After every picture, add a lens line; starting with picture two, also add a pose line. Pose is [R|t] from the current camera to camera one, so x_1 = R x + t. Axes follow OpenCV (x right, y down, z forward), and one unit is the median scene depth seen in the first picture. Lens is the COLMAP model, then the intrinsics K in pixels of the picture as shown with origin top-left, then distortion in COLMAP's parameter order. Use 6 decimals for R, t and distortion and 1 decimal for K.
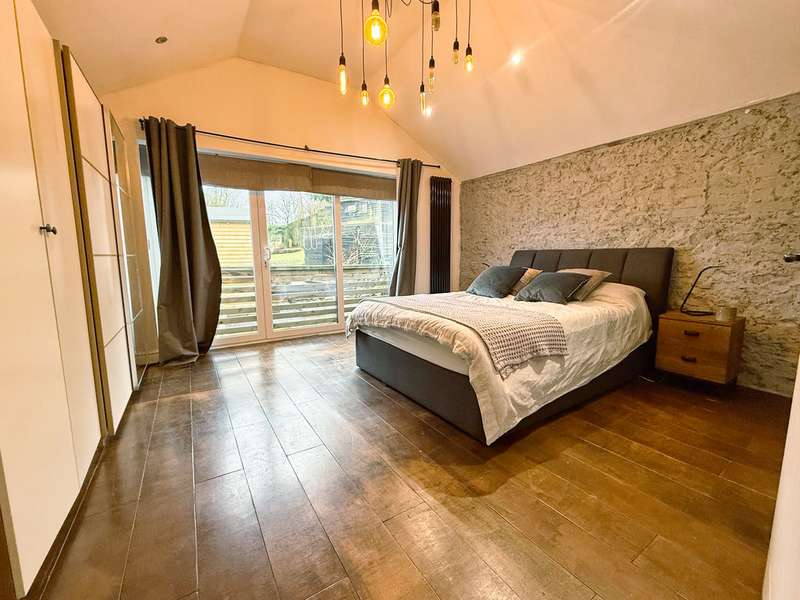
lens RADIAL K [[334.1, 0, 394.9], [0, 334.1, 298.4], [0, 0, 1]] dist [0.000011, 0.000130]
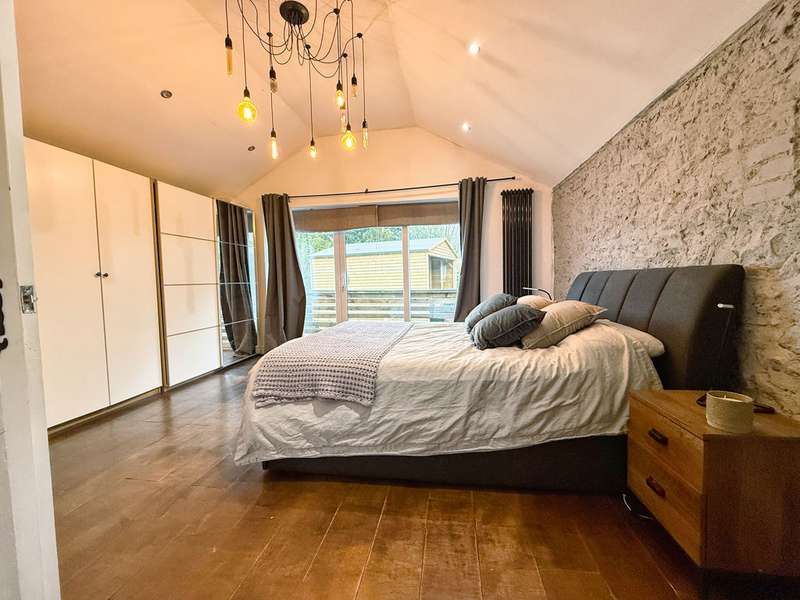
lens RADIAL K [[325.6, 0, 396.5], [0, 325.6, 299.0], [0, 0, 1]] dist [0.000949, 0.000090]
pose [[0.753084, 0.029042, -0.657283, 0.726327], [-0.068352, 0.997073, -0.034260, -0.046349], [0.654364, 0.070727, 0.752865, 0.285712]]
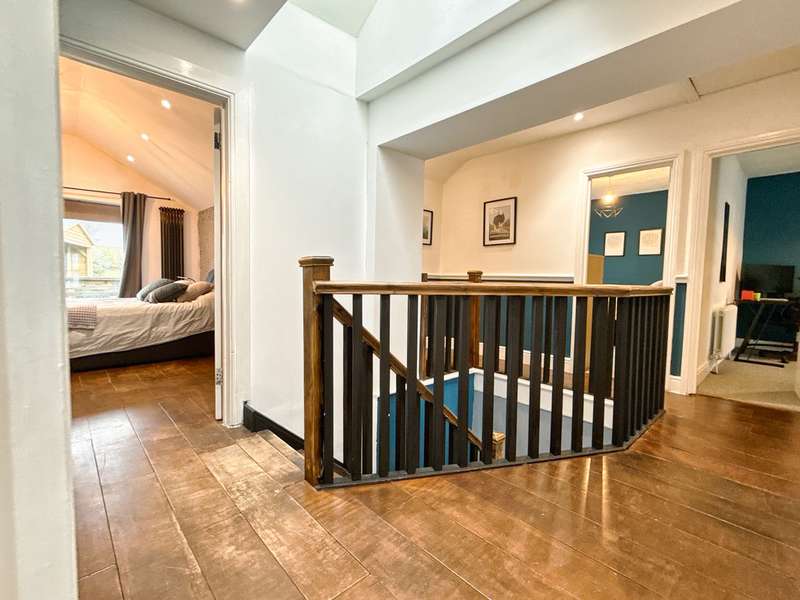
lens RADIAL K [[367.4, 0, 400.5], [0, 367.4, 298.2], [0, 0, 1]] dist [-0.001274, -0.000172]
pose [[0.980632, 0.018321, 0.195002, 1.095088], [-0.004055, 0.997301, -0.073303, 0.097563], [-0.195818, 0.071092, 0.978060, -0.704316]]
